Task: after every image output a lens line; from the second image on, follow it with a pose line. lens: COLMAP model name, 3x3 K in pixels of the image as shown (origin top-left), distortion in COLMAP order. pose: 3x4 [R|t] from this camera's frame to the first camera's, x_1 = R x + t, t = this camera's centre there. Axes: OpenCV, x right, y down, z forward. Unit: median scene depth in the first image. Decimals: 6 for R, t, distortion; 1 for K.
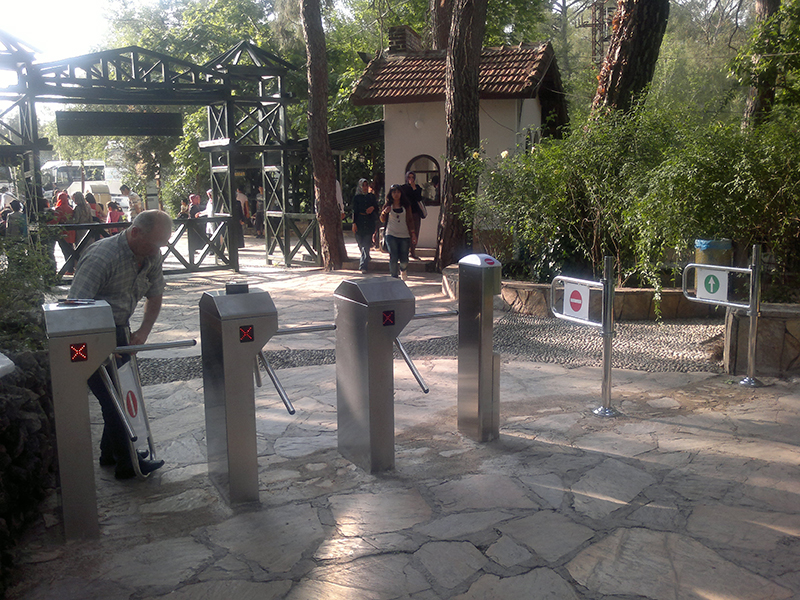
lens RADIAL K [[756.3, 0, 400.0], [0, 756.3, 300.0], [0, 0, 1]] dist [0.000242, -0.085269]
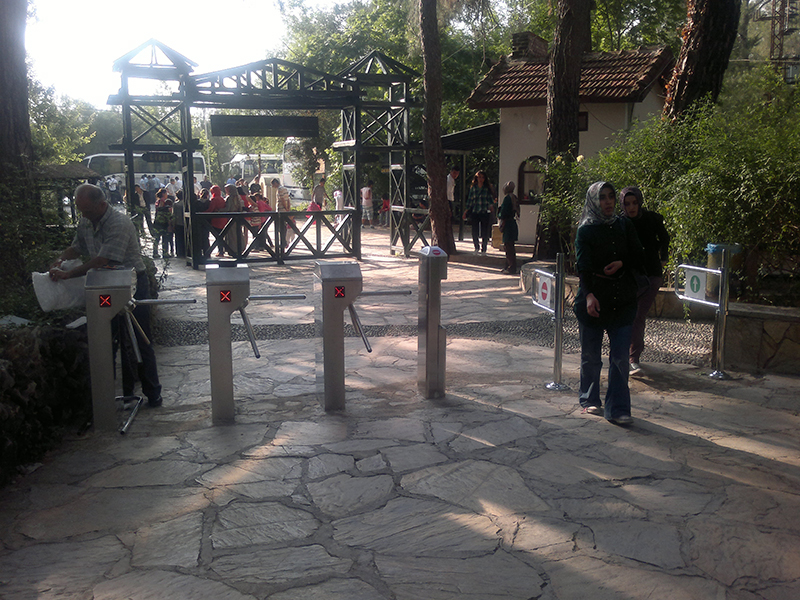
lens RADIAL K [[756.3, 0, 400.0], [0, 756.3, 300.0], [0, 0, 1]] dist [0.000242, -0.085269]
pose [[0.971452, 0.053638, -0.231092, 0.112775], [-0.052058, 0.998560, 0.012934, 0.004546], [0.231453, -0.000535, 0.972846, -0.071300]]
